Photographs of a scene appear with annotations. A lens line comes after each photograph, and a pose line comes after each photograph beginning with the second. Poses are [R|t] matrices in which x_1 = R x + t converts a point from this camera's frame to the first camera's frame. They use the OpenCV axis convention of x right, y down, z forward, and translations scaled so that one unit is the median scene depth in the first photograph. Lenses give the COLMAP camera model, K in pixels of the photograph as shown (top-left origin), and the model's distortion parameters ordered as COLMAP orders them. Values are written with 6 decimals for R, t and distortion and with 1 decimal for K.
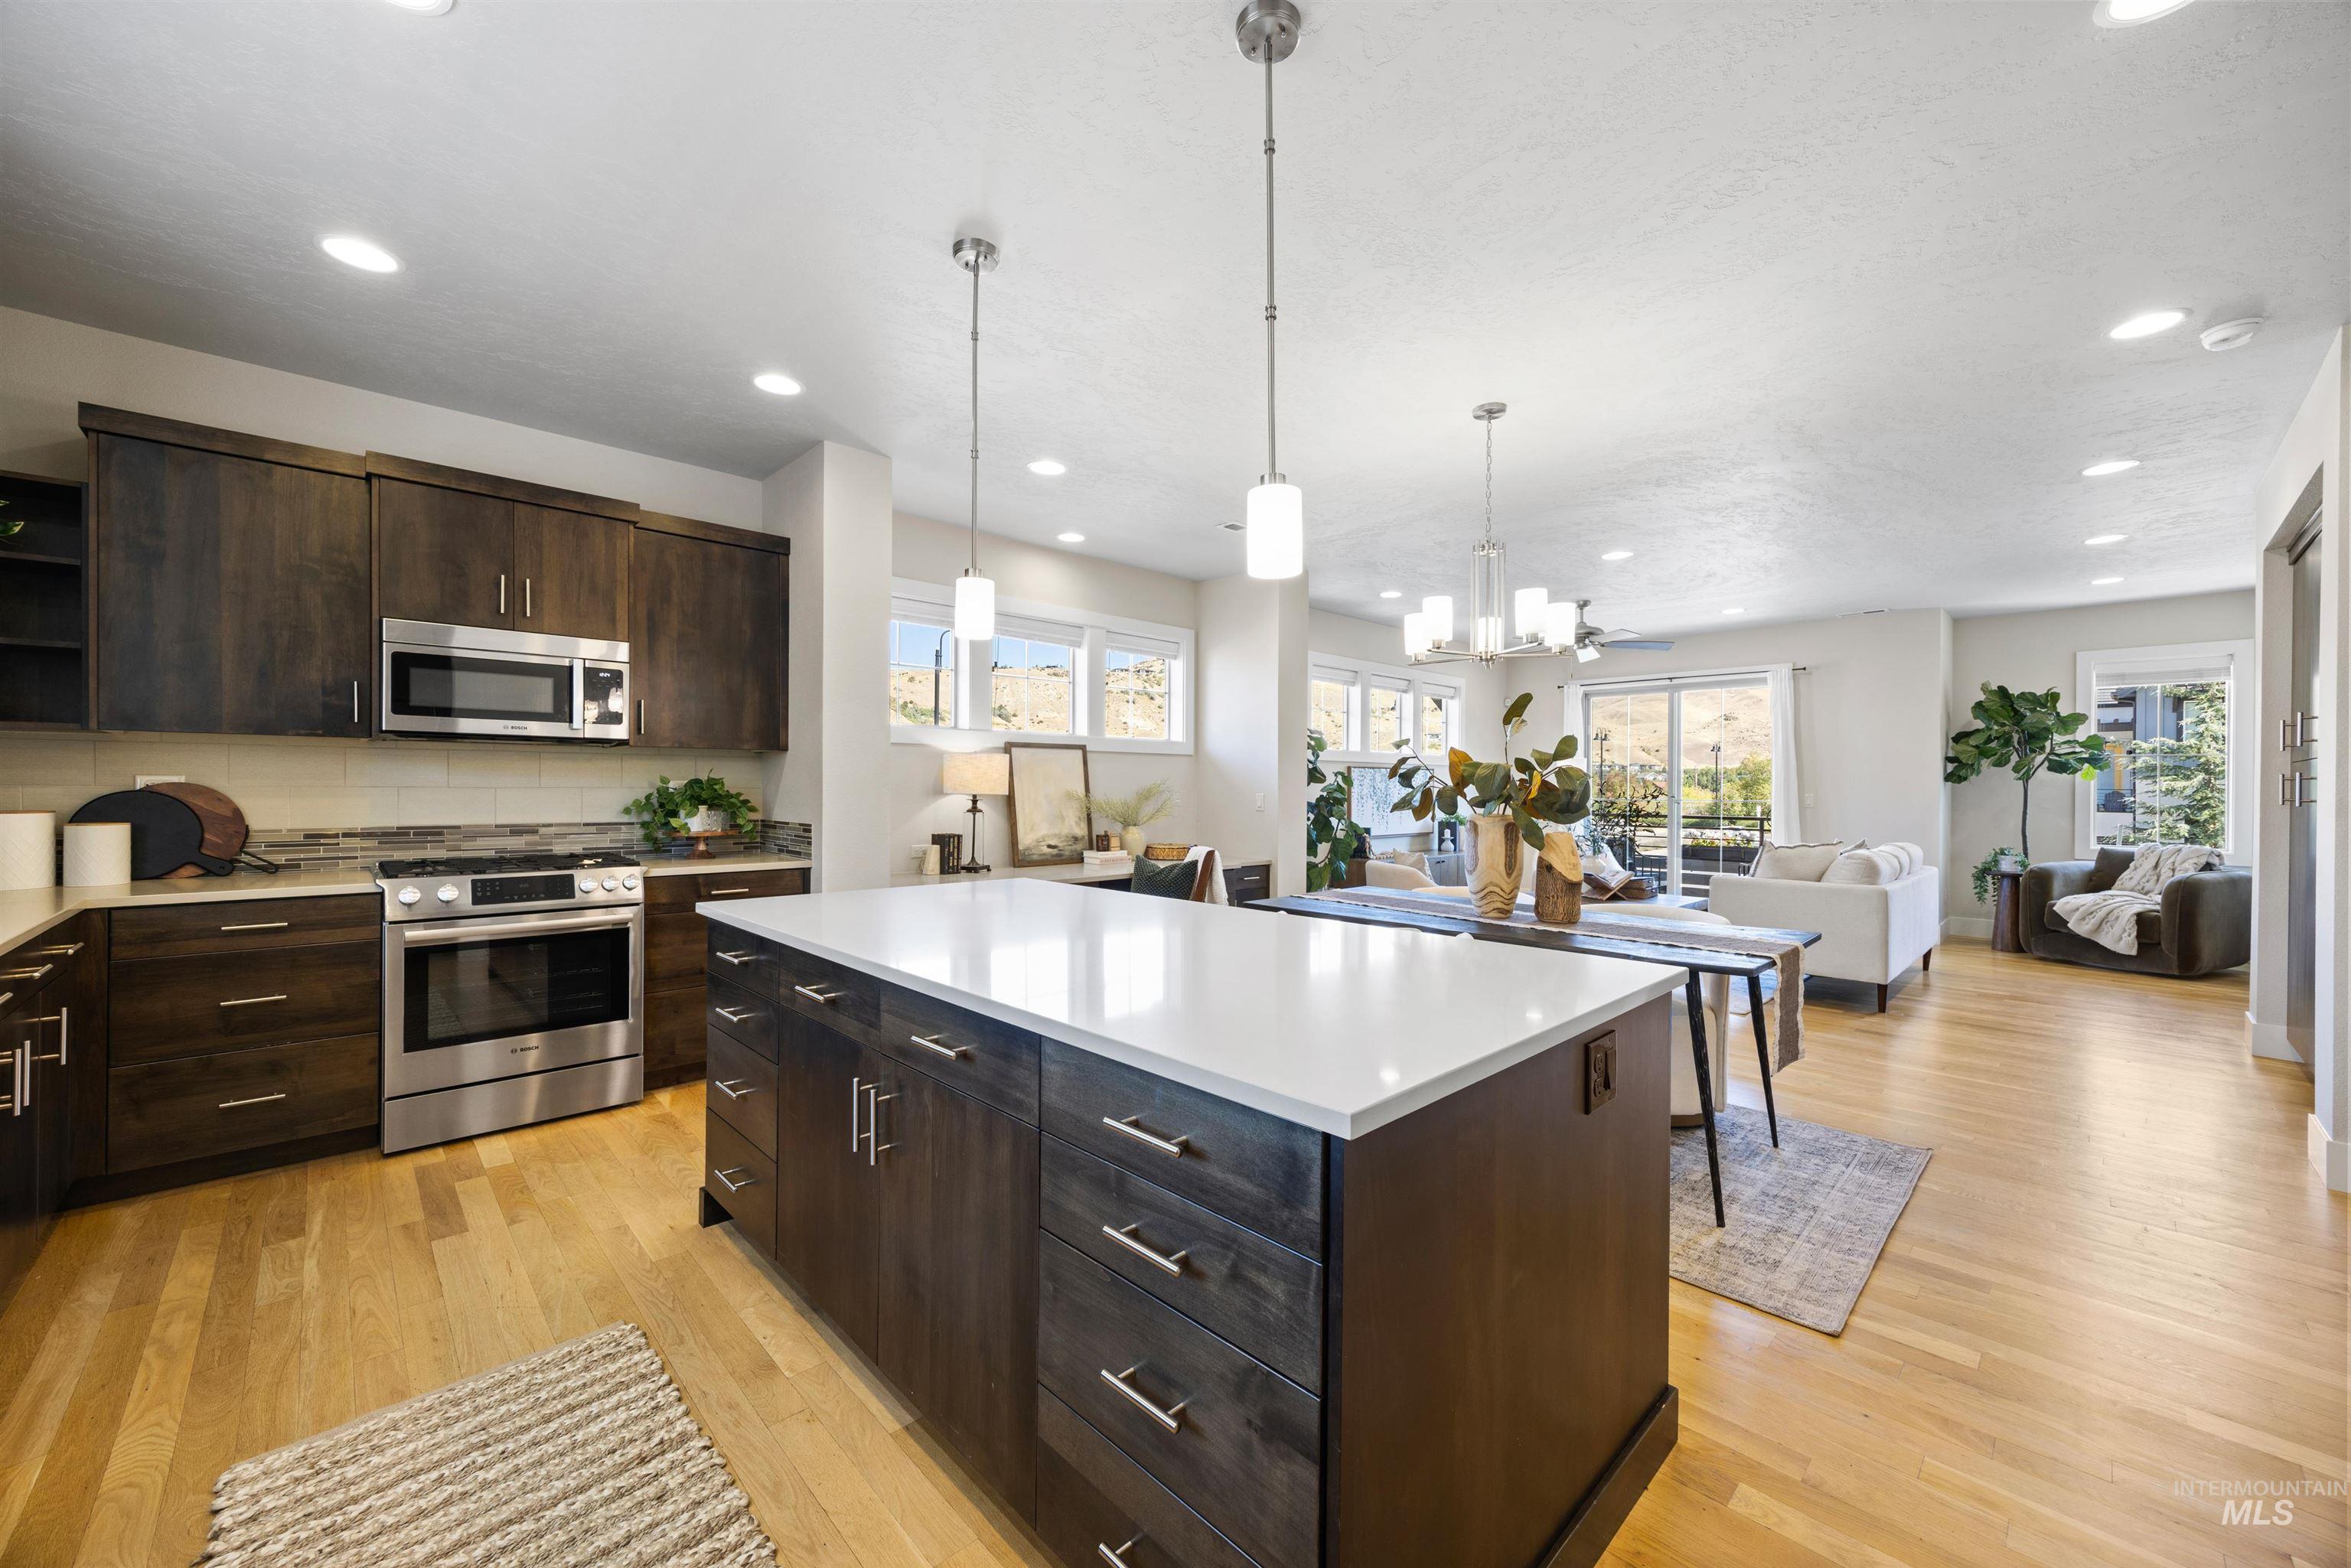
lens RADIAL K [[895.7, 0, 1172.2], [0, 895.7, 787.4], [0, 0, 1]] dist [0.002791, -0.000028]
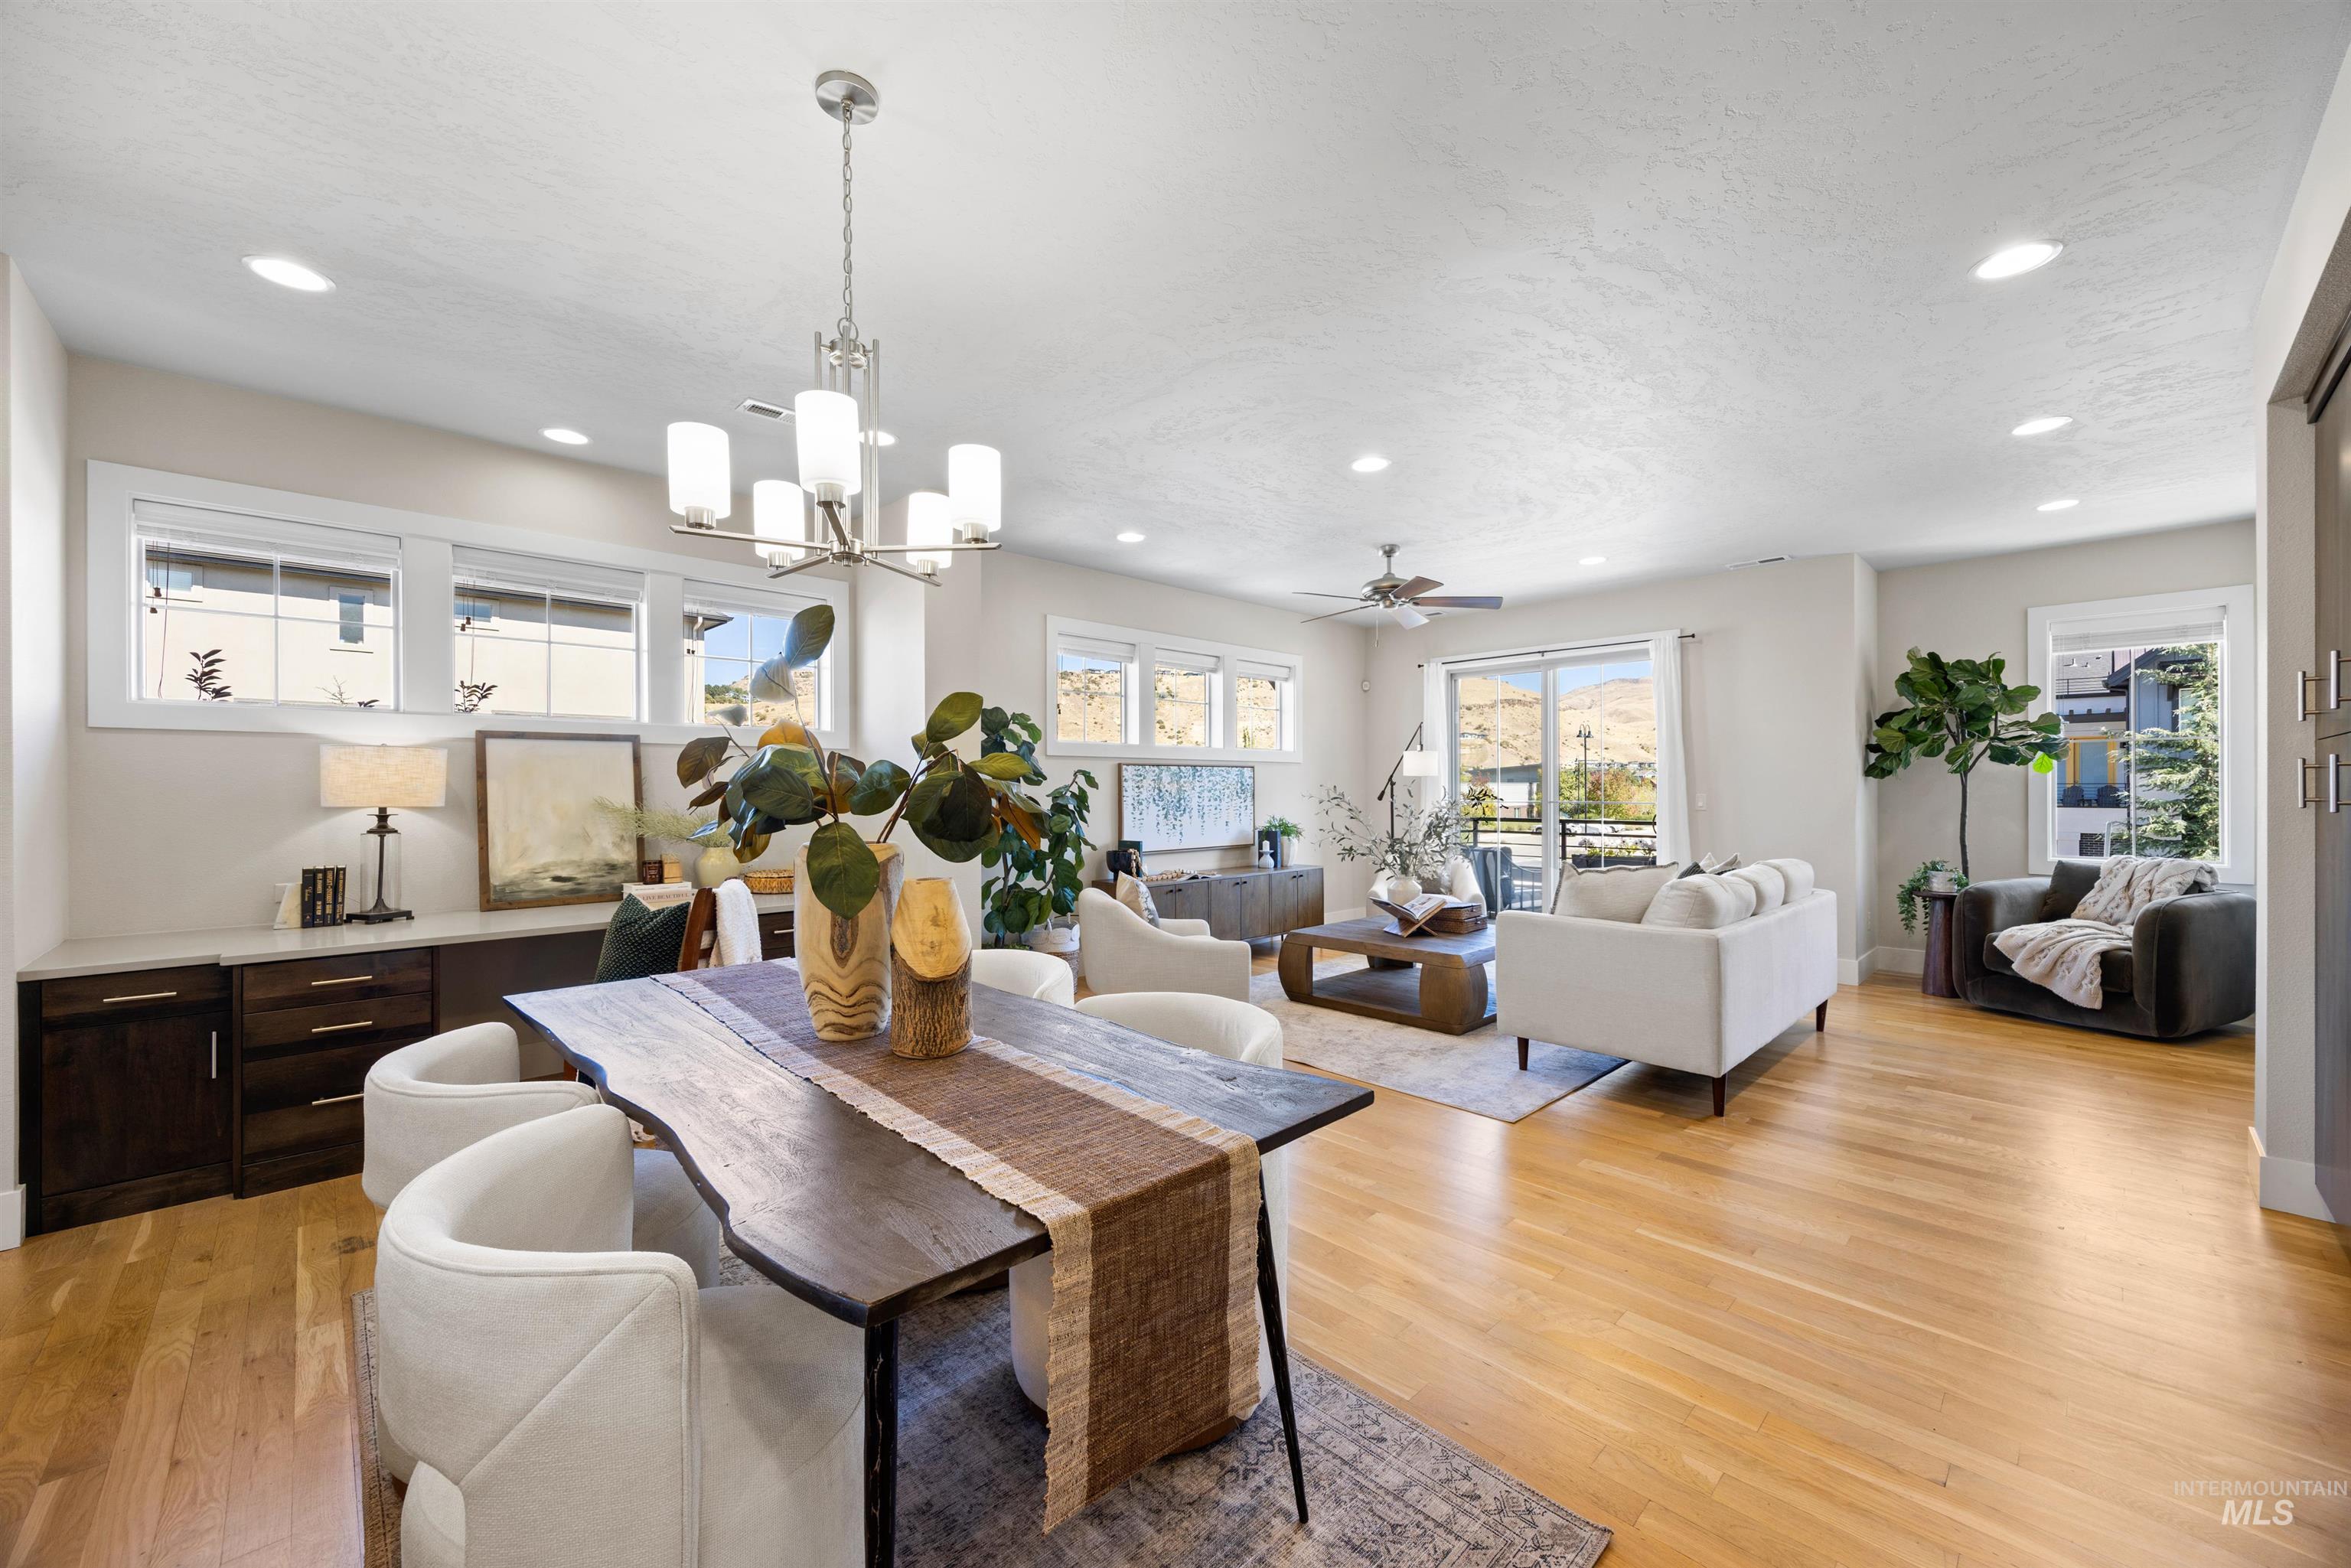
lens RADIAL K [[895.7, 0, 1174.5], [0, 895.7, 792.0], [0, 0, 1]] dist [0.002791, -0.000028]
pose [[0.999963, -0.008493, 0.001492, 0.515487], [0.008488, 0.999959, 0.003032, -0.000927], [-0.001517, -0.003019, 0.999994, 0.434031]]
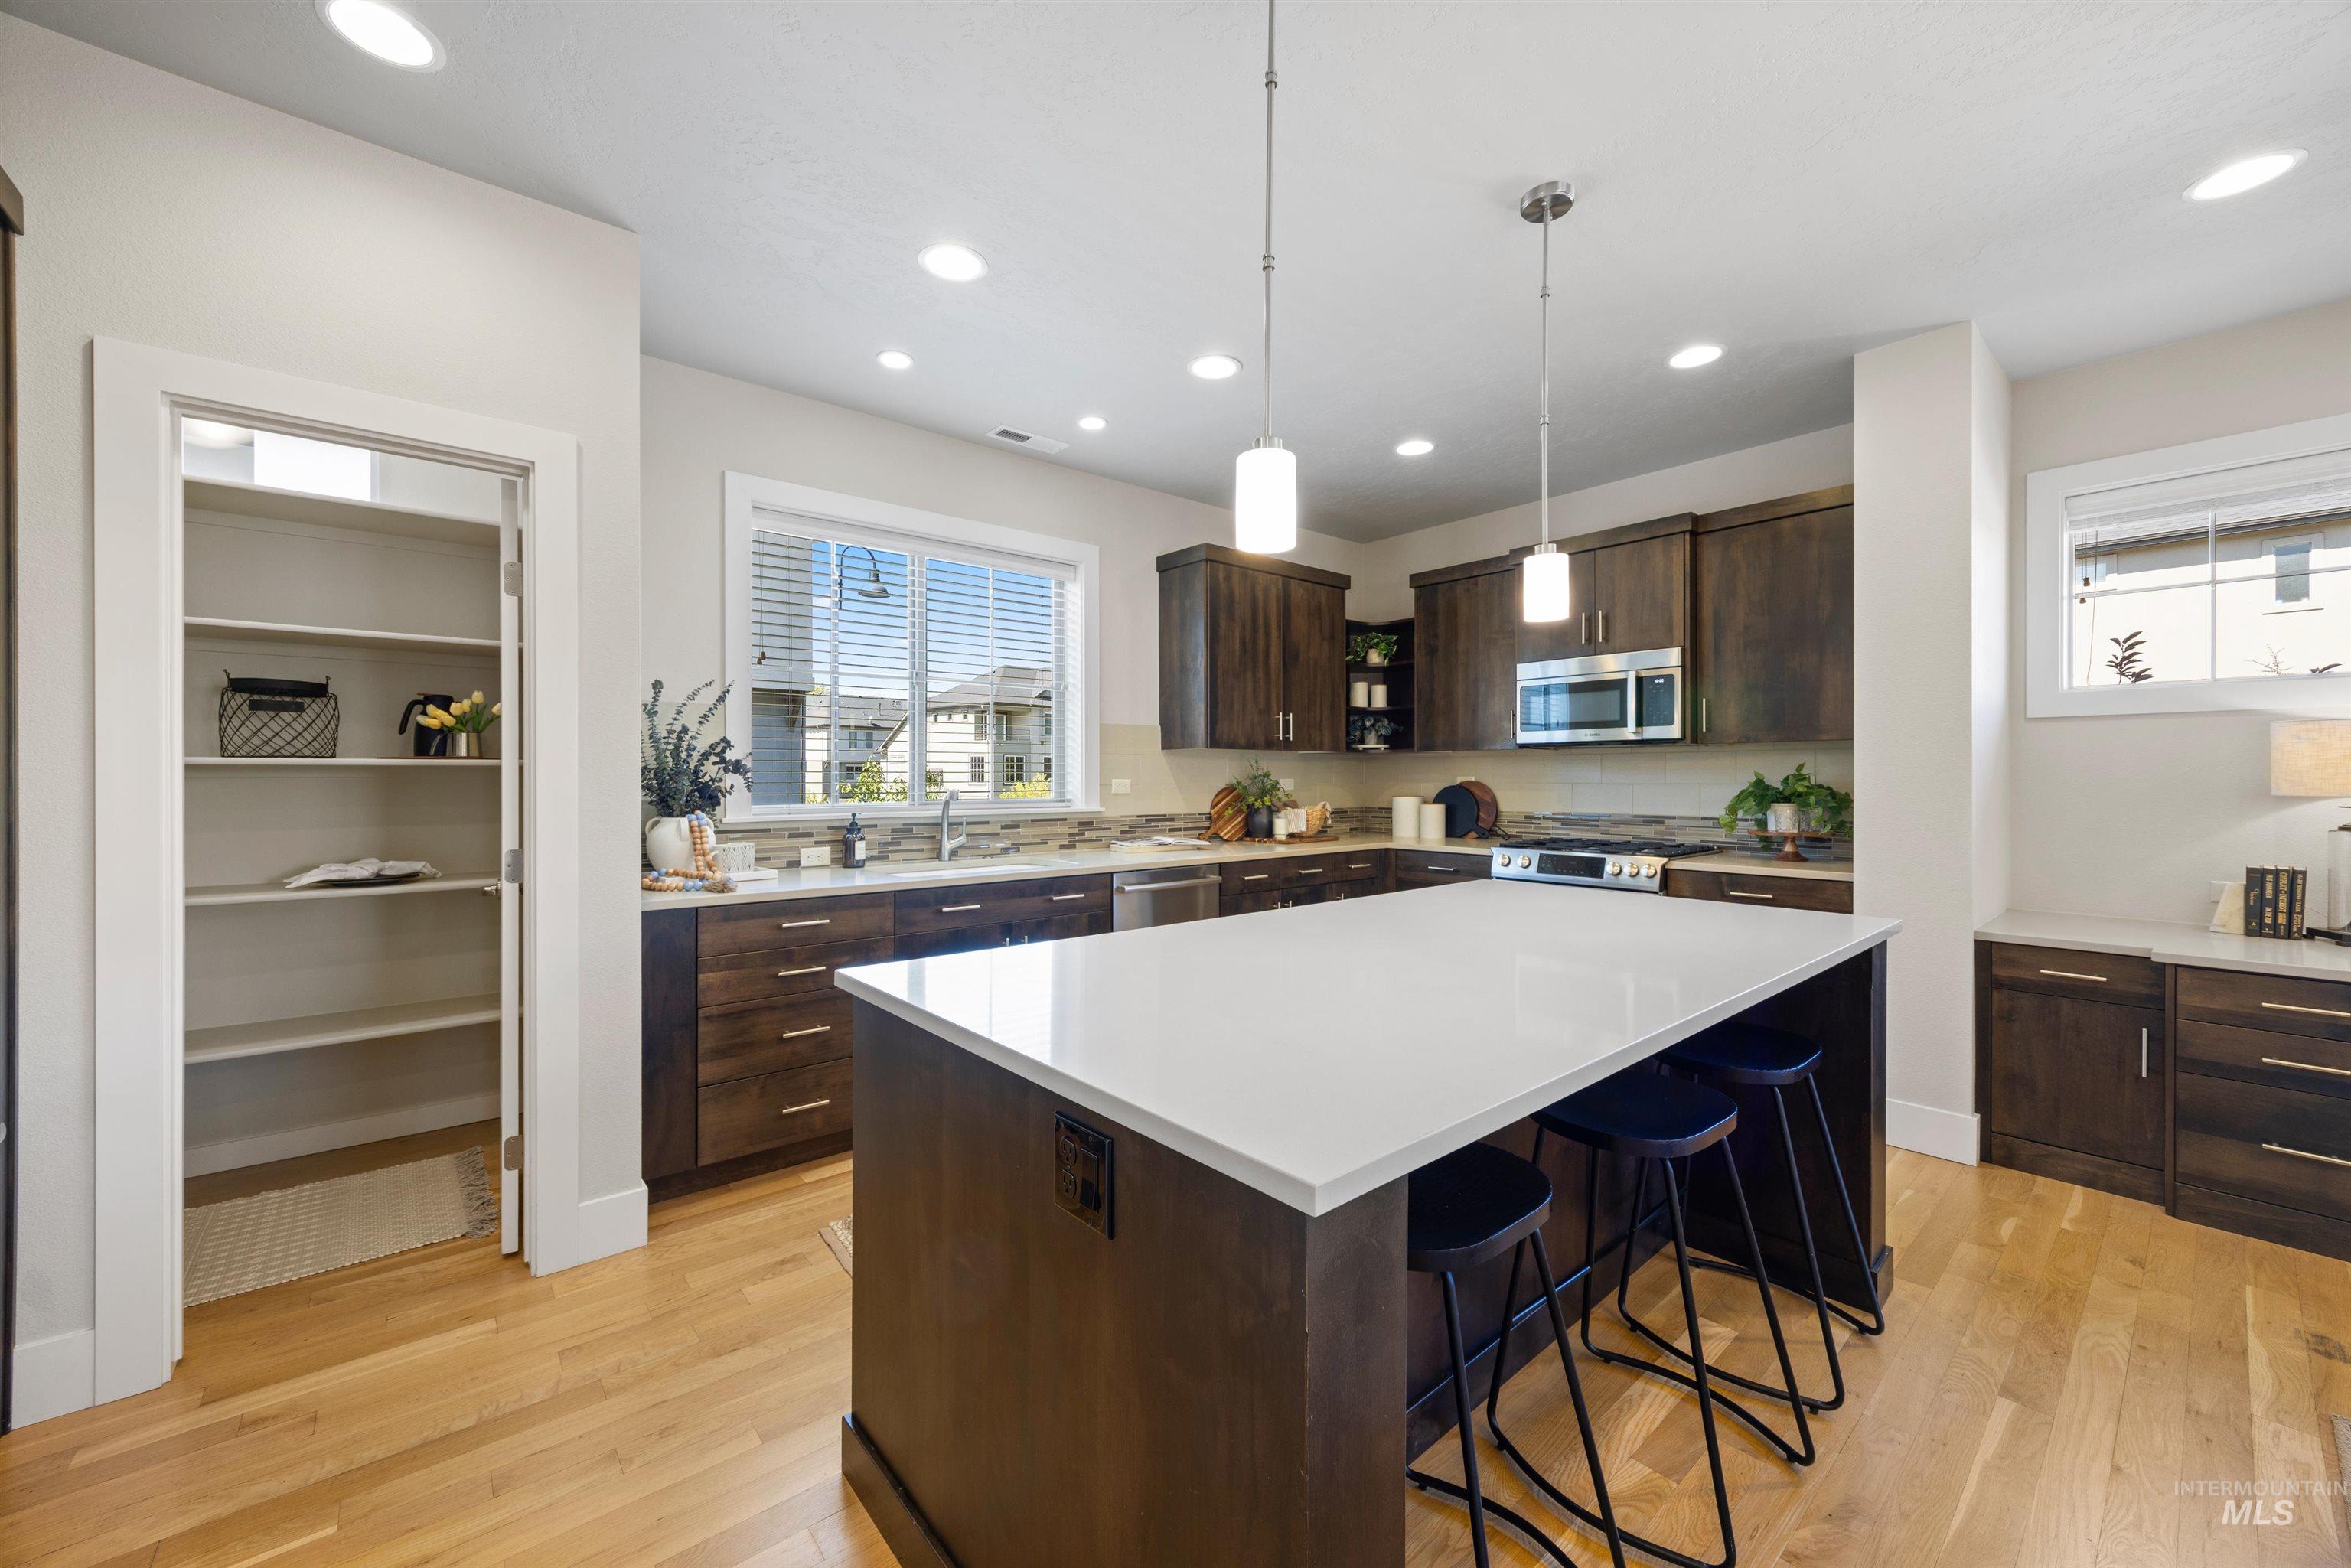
lens RADIAL K [[895.7, 0, 1158.6], [0, 895.7, 776.3], [0, 0, 1]] dist [0.002791, -0.000028]
pose [[-0.067501, -0.007851, -0.997688, 0.482166], [-0.001269, 0.999969, -0.007783, 0.000419], [0.997718, 0.000740, -0.067508, 0.449634]]
